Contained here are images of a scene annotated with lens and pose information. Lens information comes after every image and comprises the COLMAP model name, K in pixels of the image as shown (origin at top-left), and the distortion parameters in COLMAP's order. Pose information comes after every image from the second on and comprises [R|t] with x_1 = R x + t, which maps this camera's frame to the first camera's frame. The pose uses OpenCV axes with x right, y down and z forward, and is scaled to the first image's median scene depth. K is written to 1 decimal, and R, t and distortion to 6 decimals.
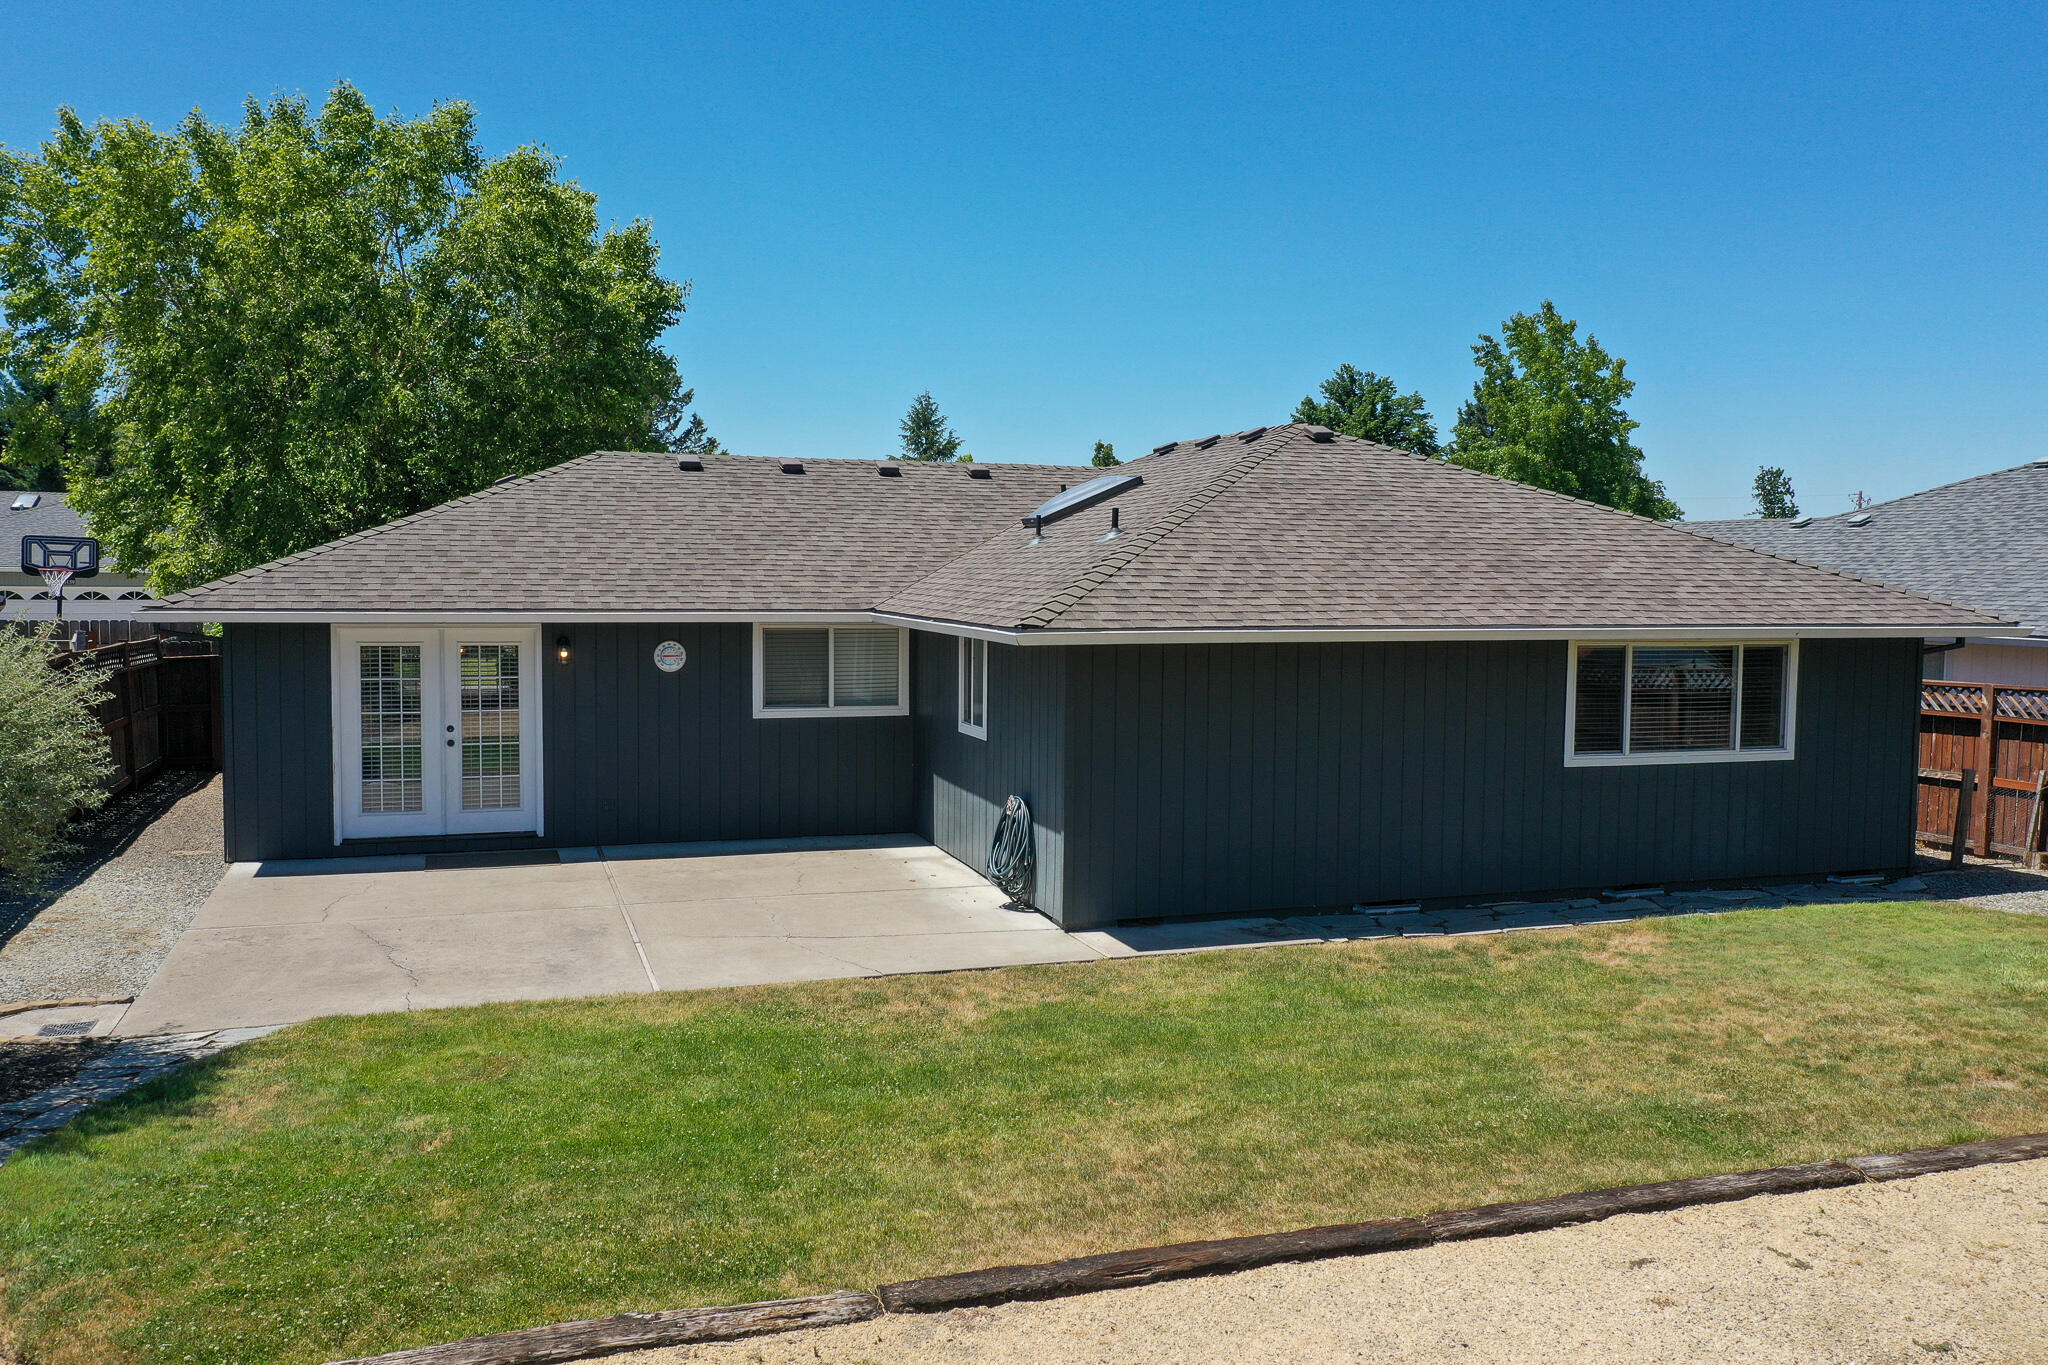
lens RADIAL K [[1613.4, 0, 1026.9], [0, 1613.4, 672.1], [0, 0, 1]] dist [0.008516, 0.006205]
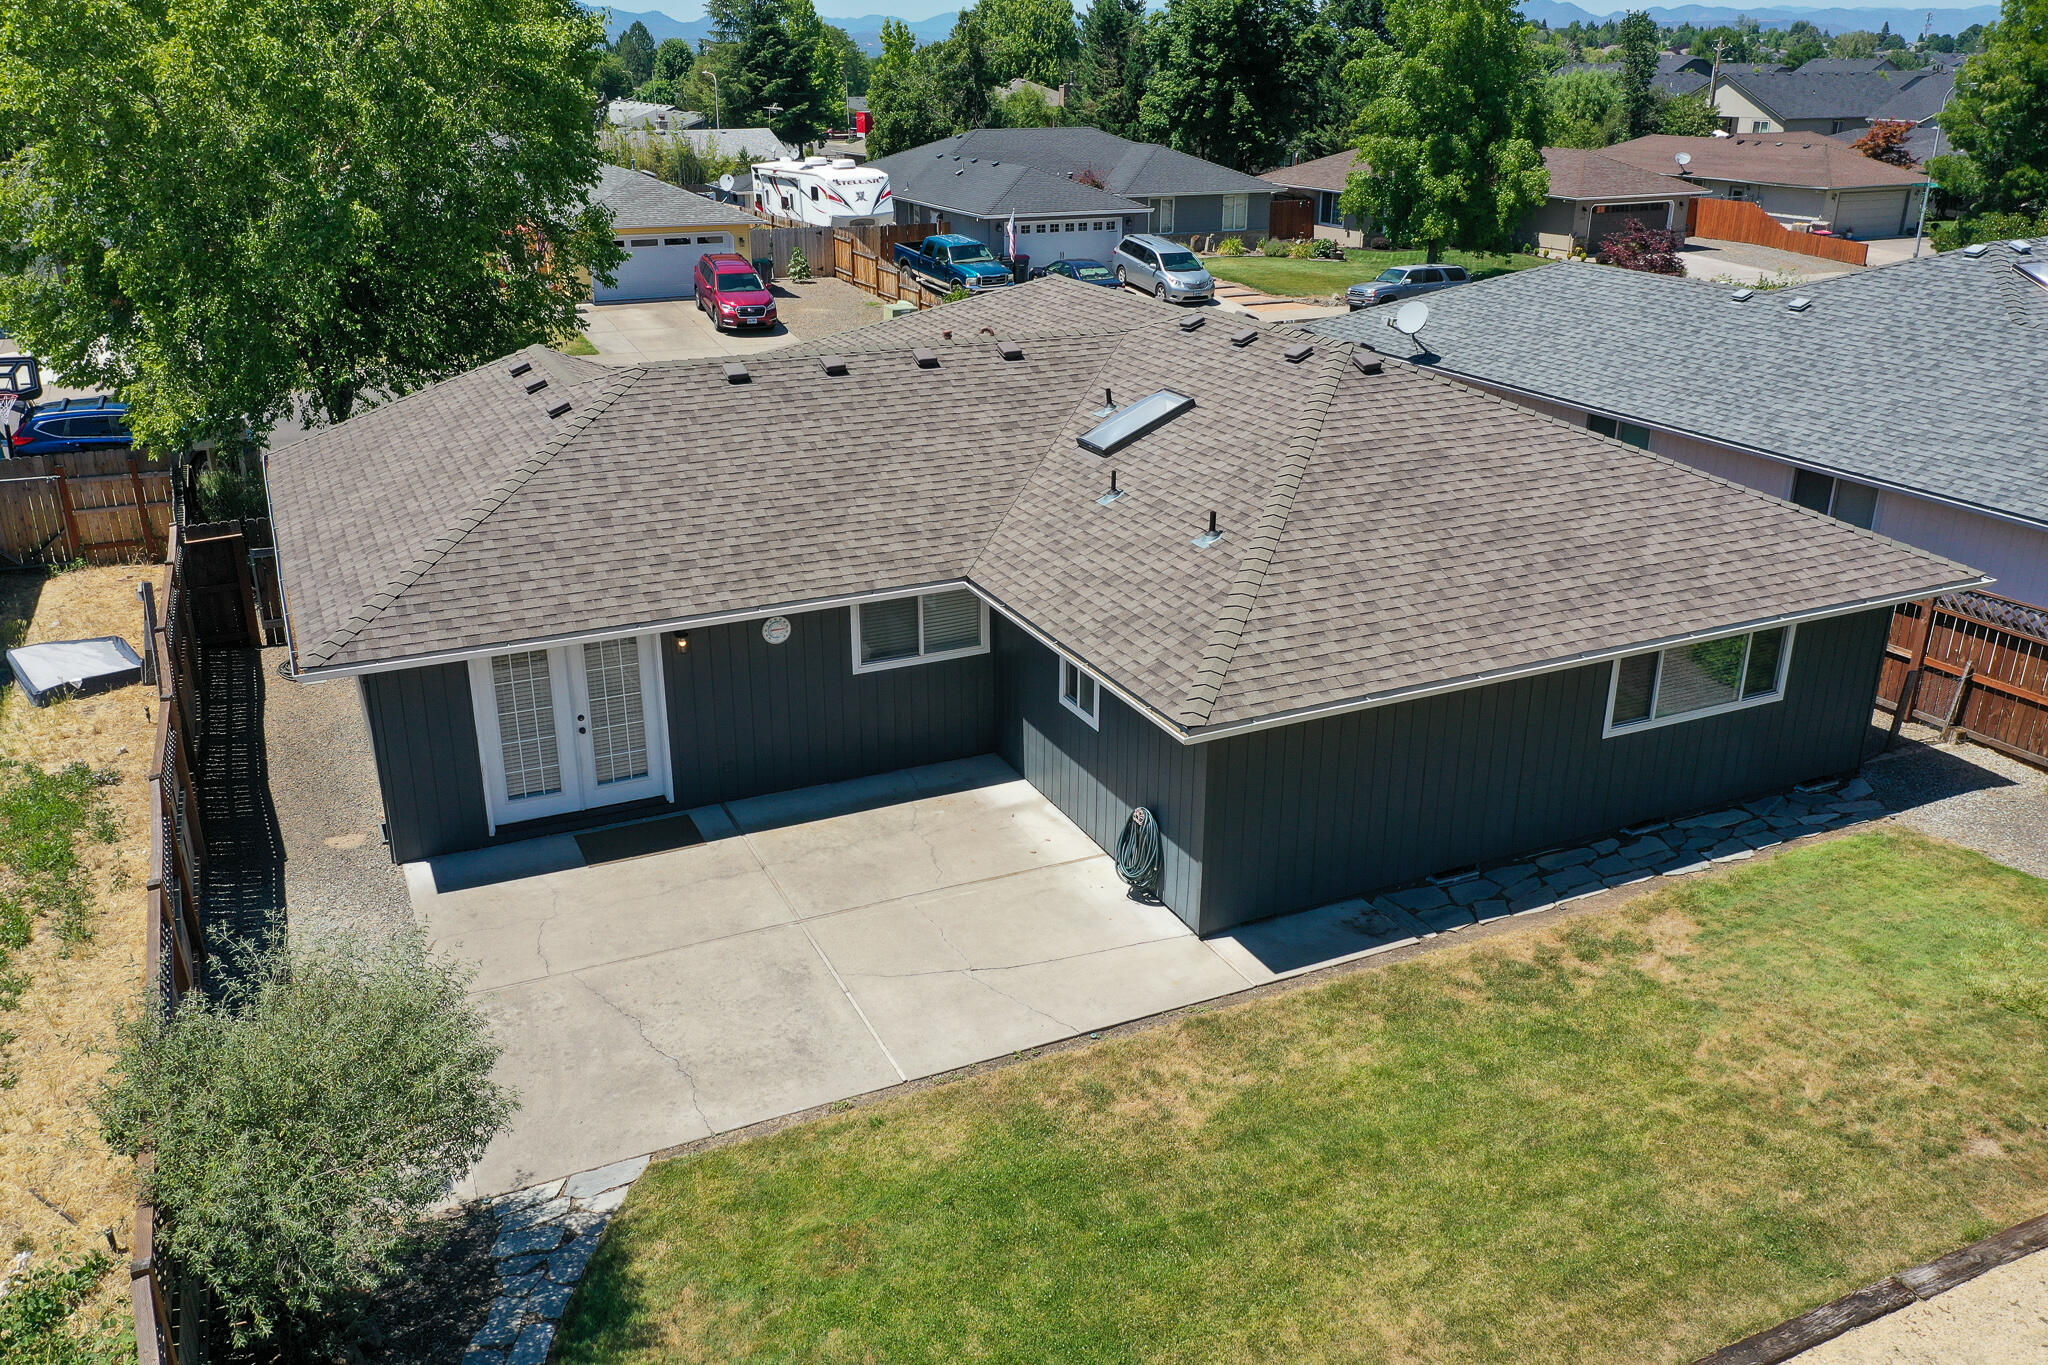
lens RADIAL K [[1613.4, 0, 1026.9], [0, 1613.4, 672.1], [0, 0, 1]] dist [0.008516, 0.006205]
pose [[0.993771, -0.046169, 0.101432, -0.256277], [0.013881, 0.954342, 0.298393, -0.455406], [-0.110578, -0.295126, 0.949038, -0.043701]]
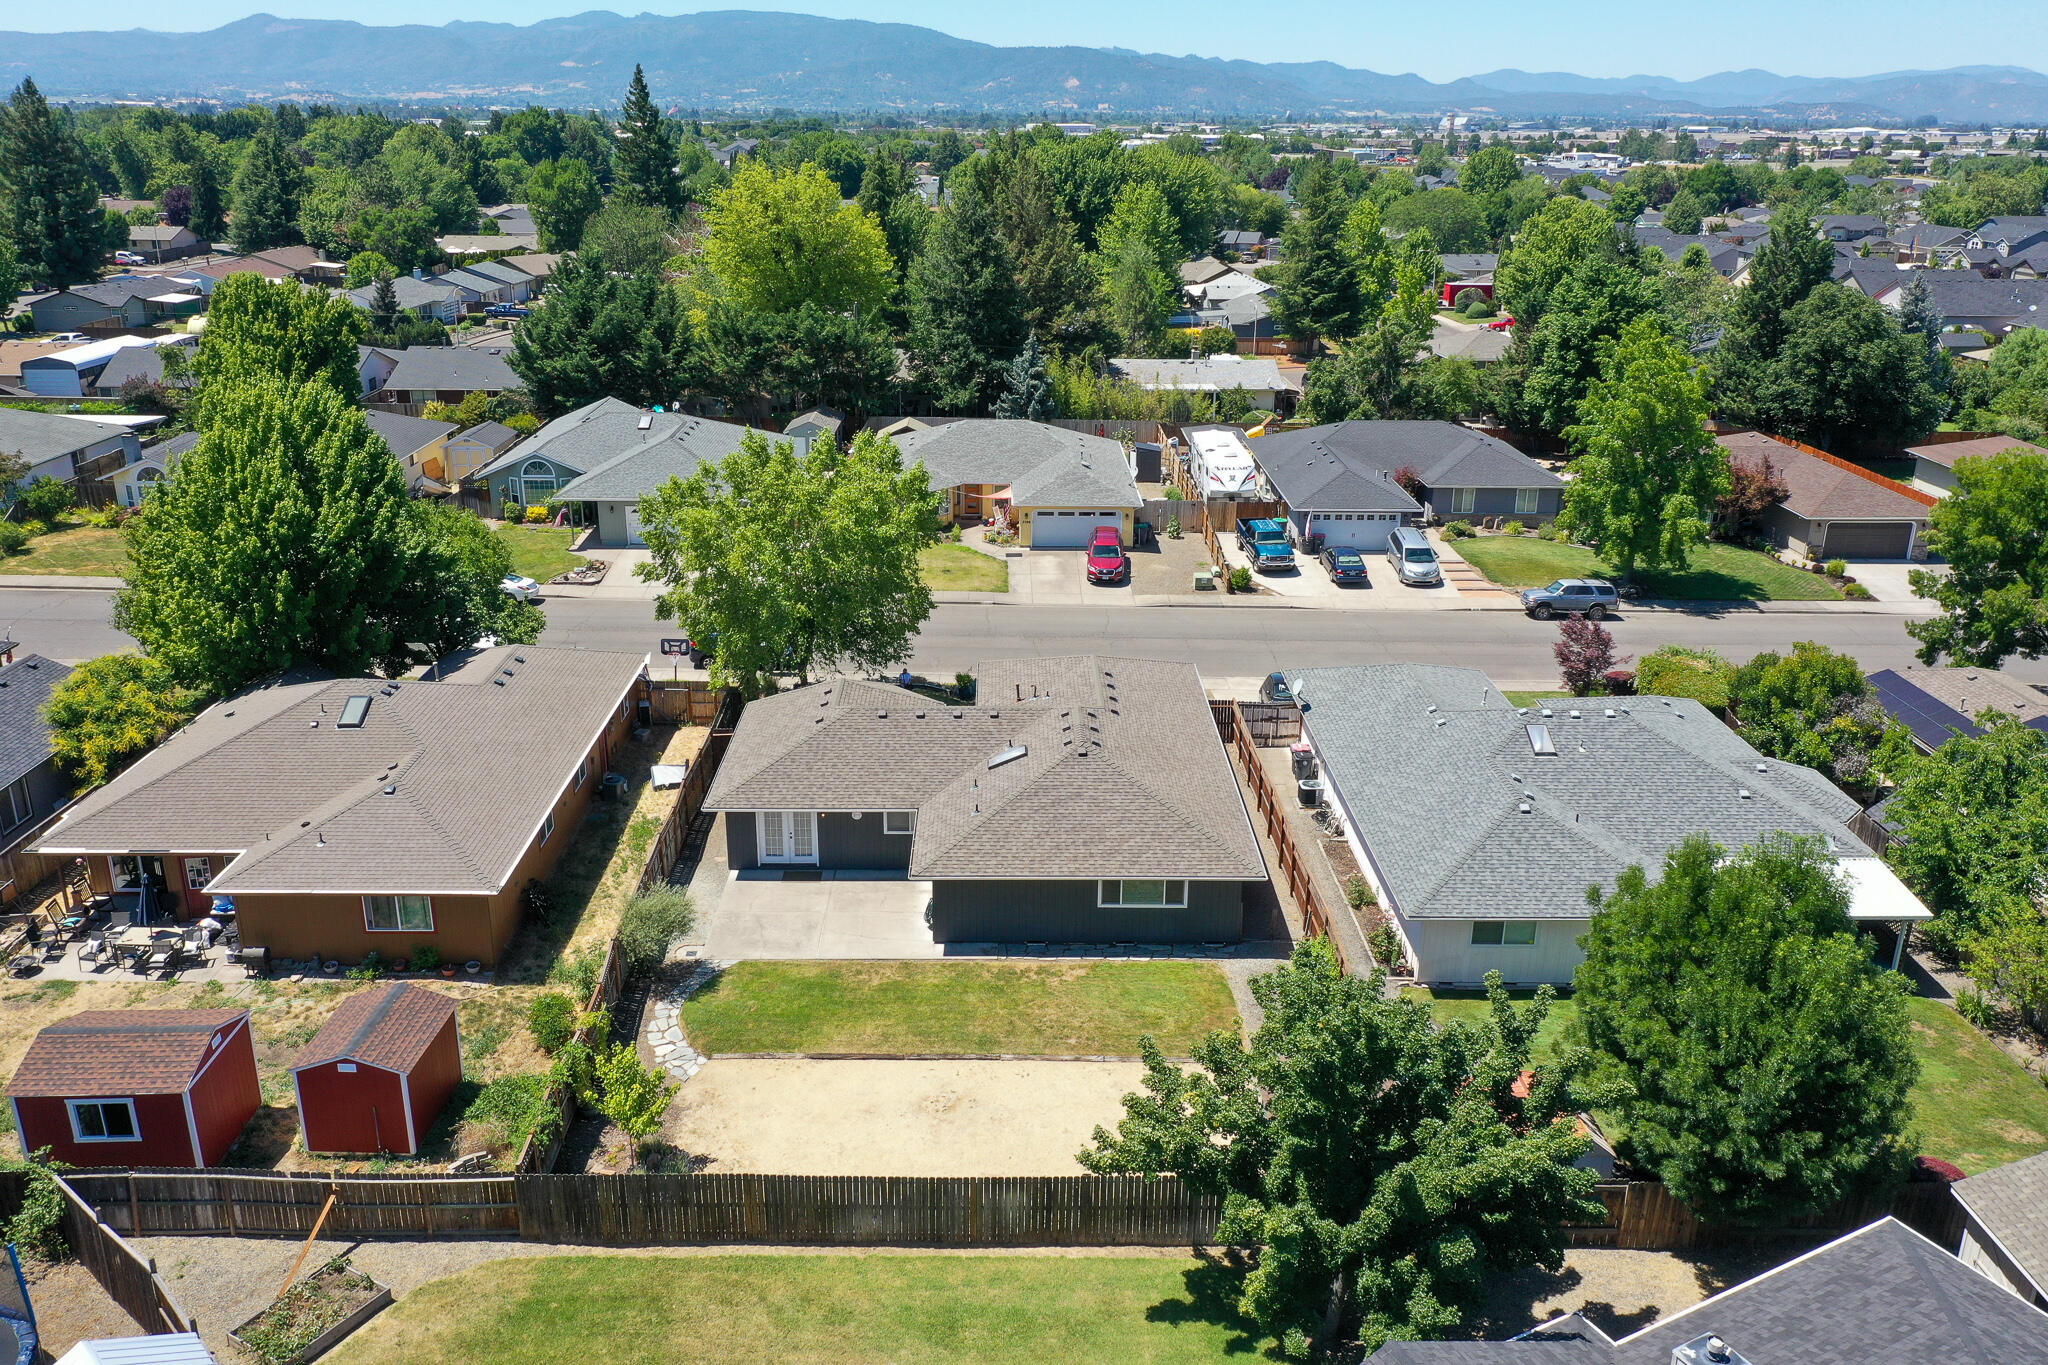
lens RADIAL K [[1613.5, 0, 1025.2], [0, 1613.5, 676.7], [0, 0, 1]] dist [0.011614, 0.005636]
pose [[0.949646, 0.103467, -0.295747, 1.494891], [-0.020565, 0.962450, 0.270680, -1.703974], [0.312648, -0.250969, 0.916114, -2.559907]]
